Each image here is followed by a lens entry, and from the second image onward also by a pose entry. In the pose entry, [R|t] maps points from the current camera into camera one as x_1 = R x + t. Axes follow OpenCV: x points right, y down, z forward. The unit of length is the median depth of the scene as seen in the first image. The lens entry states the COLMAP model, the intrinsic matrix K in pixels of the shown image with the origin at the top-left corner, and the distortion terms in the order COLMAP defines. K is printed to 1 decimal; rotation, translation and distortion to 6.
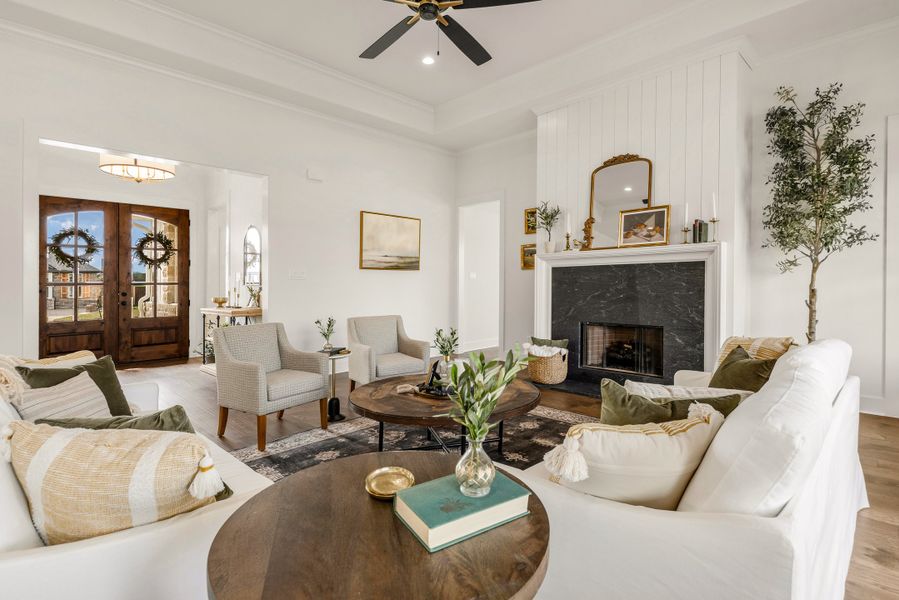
lens RADIAL K [[424.0, 0, 454.2], [0, 424.0, 287.1], [0, 0, 1]] dist [0.000510, -0.000219]
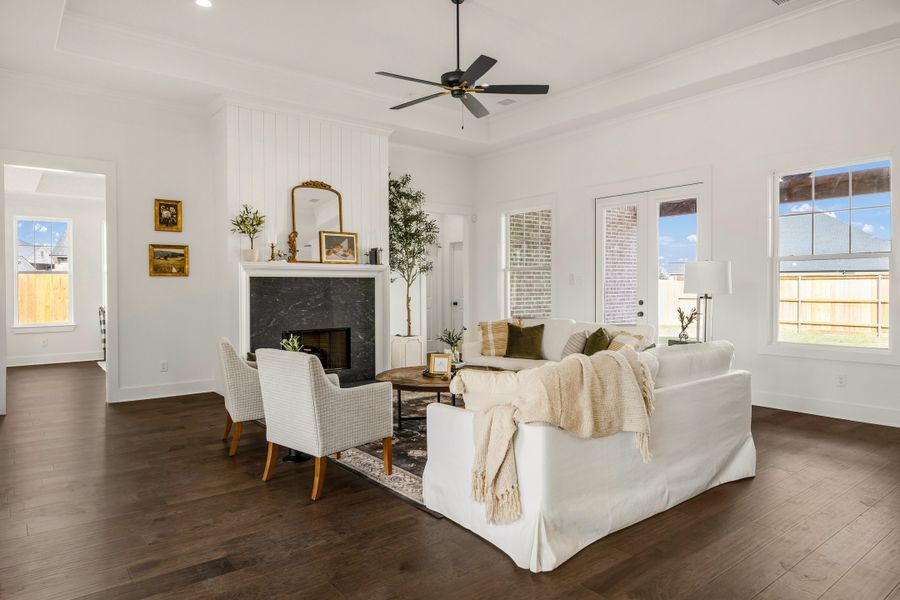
lens RADIAL K [[574.5, 0, 455.6], [0, 574.5, 289.5], [0, 0, 1]] dist [-0.002436, 0.000095]
pose [[0.107839, 0.007224, 0.994142, -1.068640], [0.010338, 0.999911, -0.008387, -0.003396], [-0.994115, 0.011182, 0.107755, 0.454077]]
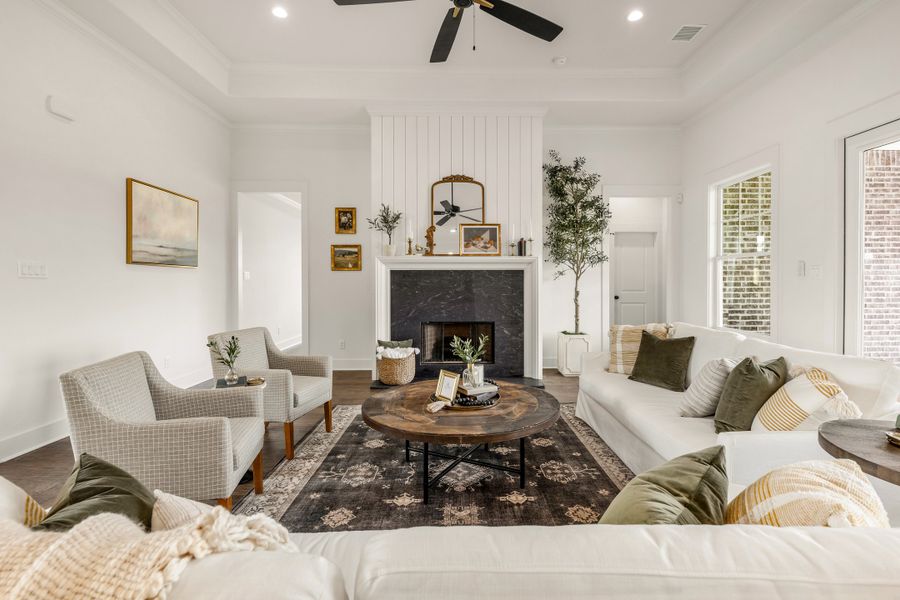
lens RADIAL K [[424.5, 0, 454.7], [0, 424.5, 287.0], [0, 0, 1]] dist [0.000510, -0.000219]
pose [[0.702731, 0.000374, 0.711455, -0.419889], [-0.000570, 1.000000, 0.000037, -0.007162], [-0.711455, -0.000431, 0.702731, 0.195027]]
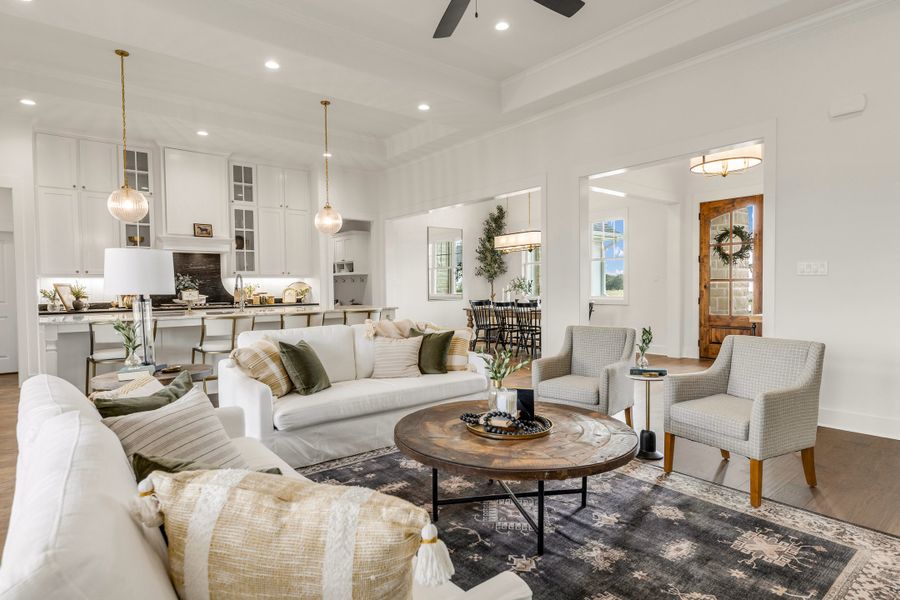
lens RADIAL K [[497.1, 0, 450.0], [0, 497.1, 300.0], [0, 0, 1]] dist [0.001927, 0.000239]
pose [[-0.098881, 0.040627, -0.994270, 0.535514], [0.006277, 0.999172, 0.040203, -0.015991], [0.995079, -0.002265, -0.099054, 0.575826]]
